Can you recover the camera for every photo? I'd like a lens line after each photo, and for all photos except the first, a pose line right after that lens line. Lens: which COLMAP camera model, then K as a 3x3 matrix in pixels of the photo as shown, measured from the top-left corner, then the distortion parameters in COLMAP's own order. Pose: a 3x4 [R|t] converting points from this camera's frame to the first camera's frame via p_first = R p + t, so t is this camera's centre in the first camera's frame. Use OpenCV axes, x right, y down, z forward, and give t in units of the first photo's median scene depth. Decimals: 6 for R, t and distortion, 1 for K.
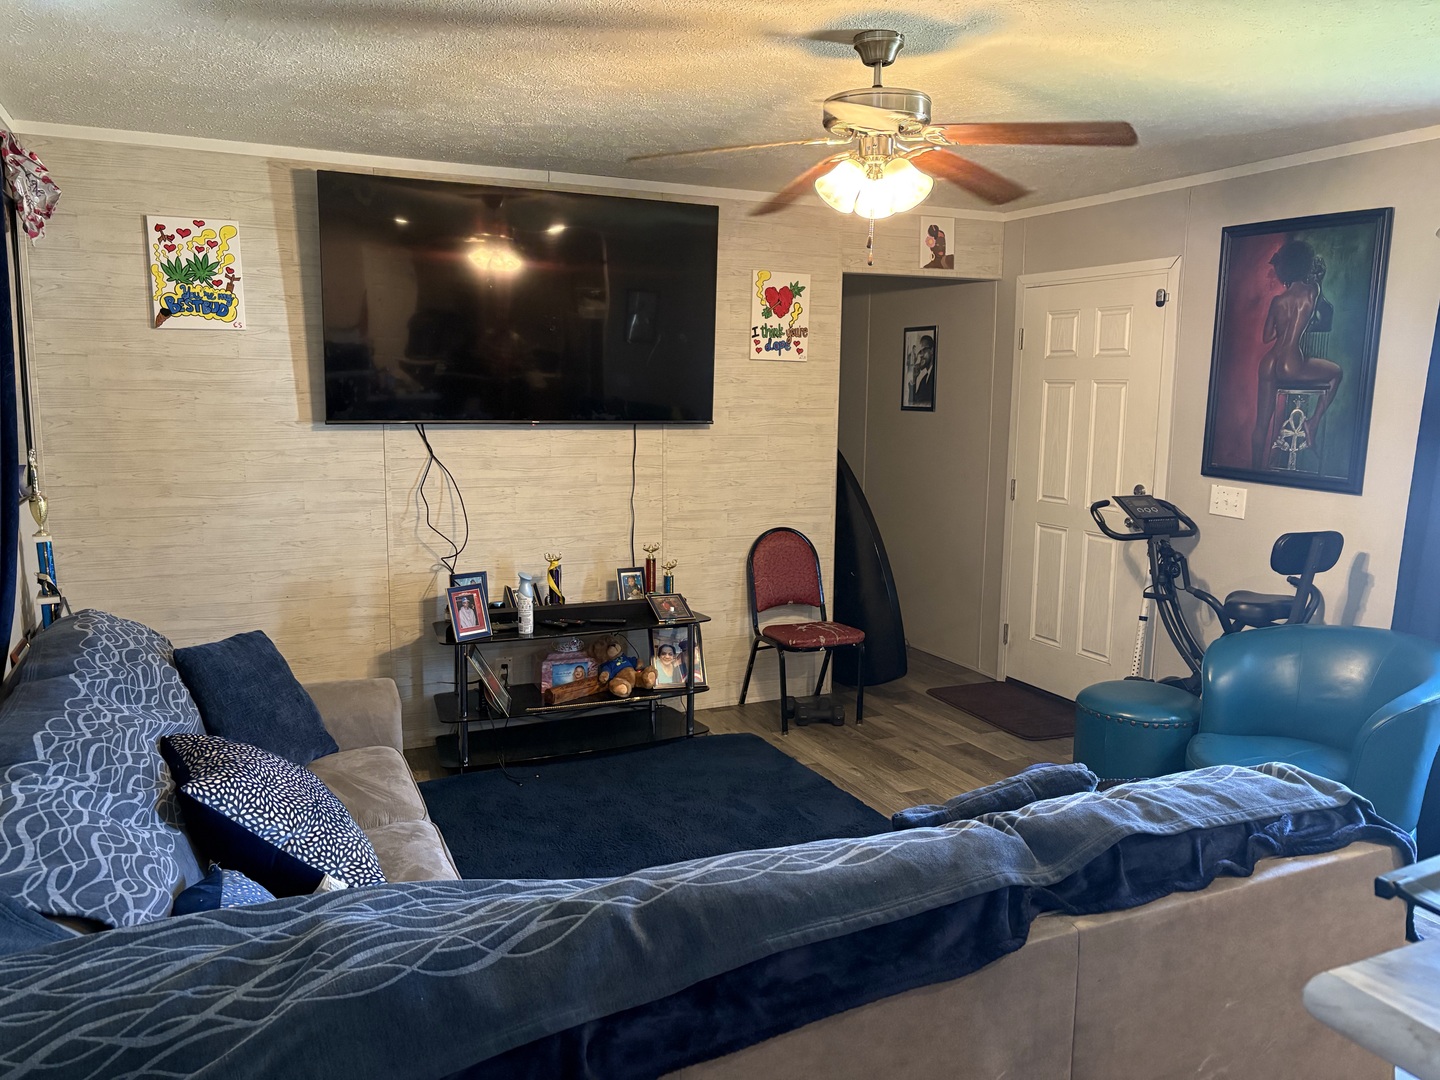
lens RADIAL K [[1101.3, 0, 700.3], [0, 1101.3, 536.1], [0, 0, 1]] dist [0.118036, -0.130318]
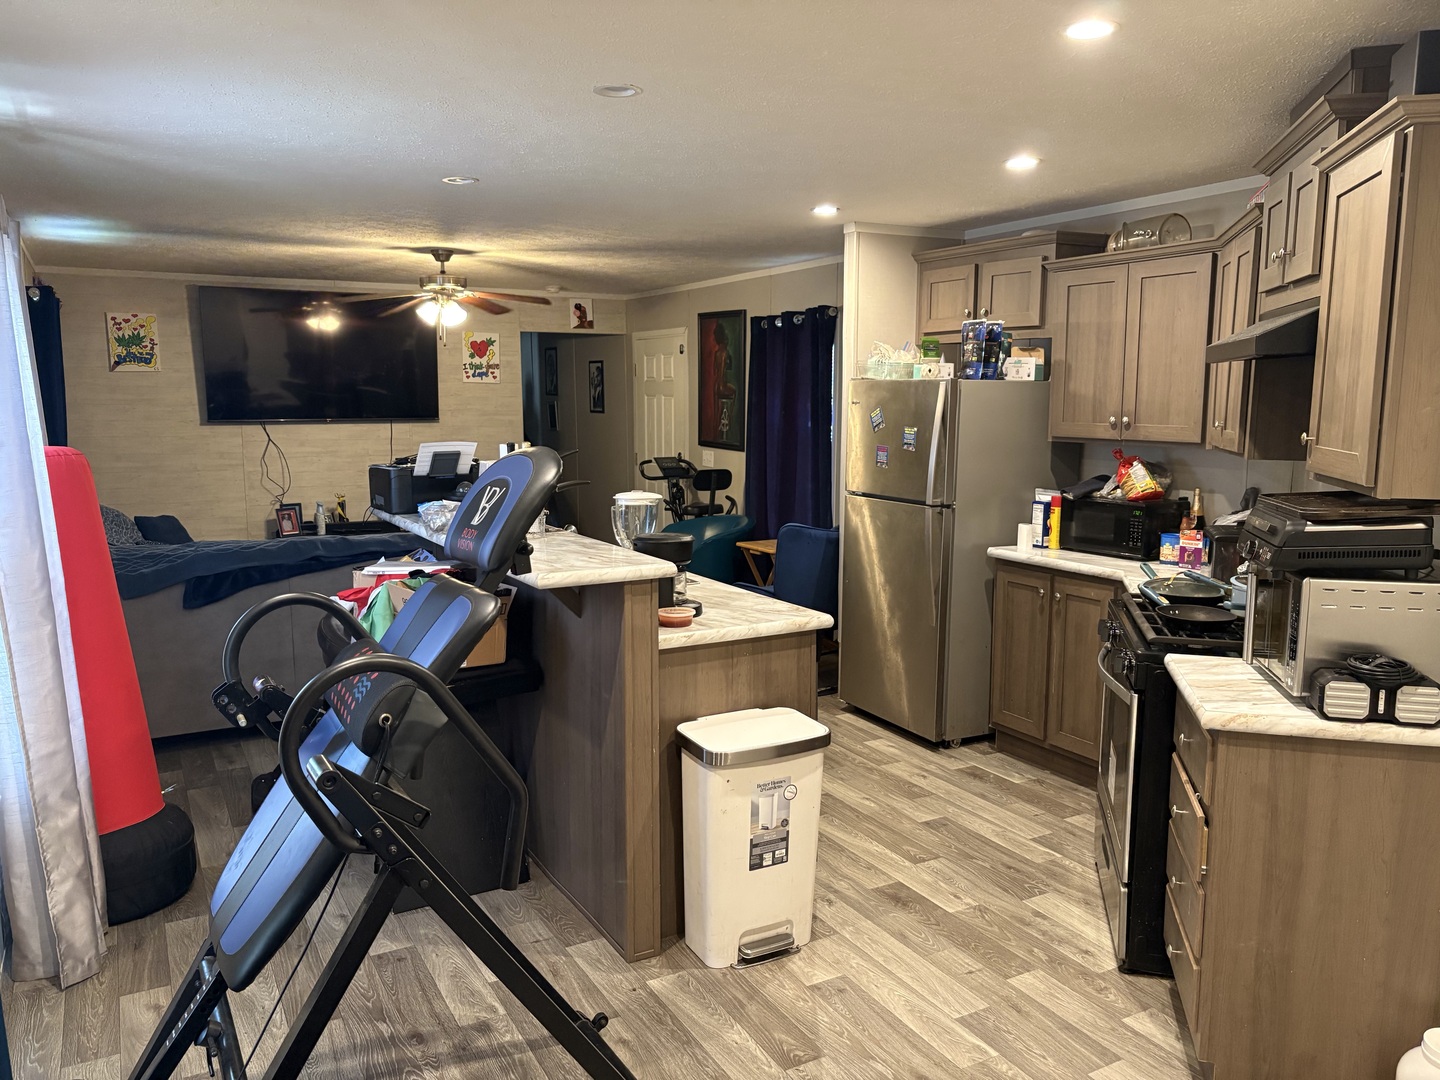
lens RADIAL K [[1086.1, 0, 725.1], [0, 1086.1, 557.5], [0, 0, 1]] dist [0.001698, 0.004321]
pose [[0.995766, -0.021716, 0.089319, 0.321648], [0.020570, 0.999694, 0.013732, 0.106869], [-0.089590, -0.011836, 0.995908, -0.792578]]
